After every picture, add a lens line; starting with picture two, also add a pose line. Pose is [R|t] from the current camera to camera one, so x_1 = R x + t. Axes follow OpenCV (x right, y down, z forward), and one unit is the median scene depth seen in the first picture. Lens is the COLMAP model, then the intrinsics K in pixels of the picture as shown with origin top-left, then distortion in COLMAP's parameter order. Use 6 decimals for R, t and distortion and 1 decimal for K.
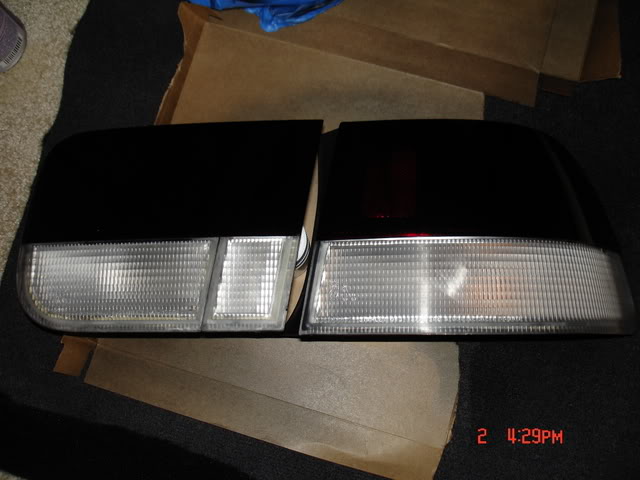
lens RADIAL K [[755.5, 0, 320.0], [0, 755.5, 240.0], [0, 0, 1]] dist [-0.021464, -0.042462]
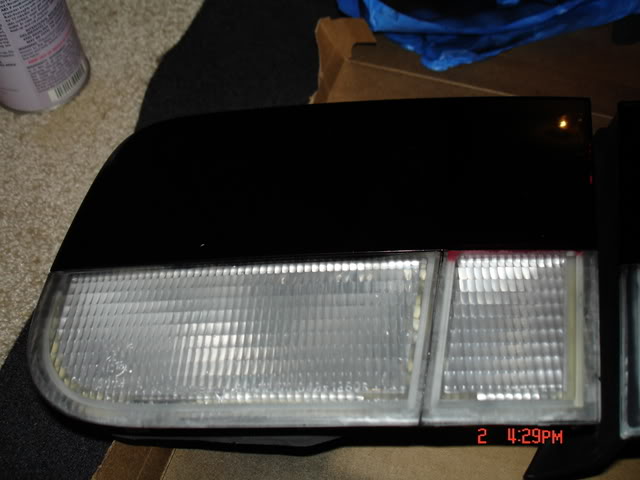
lens RADIAL K [[755.5, 0, 320.0], [0, 755.5, 240.0], [0, 0, 1]] dist [-0.021464, -0.042462]
pose [[0.999348, 0.035920, -0.003699, -0.169795], [-0.034473, 0.918536, -0.393832, 0.154198], [-0.010749, 0.393702, 0.919175, 0.414534]]
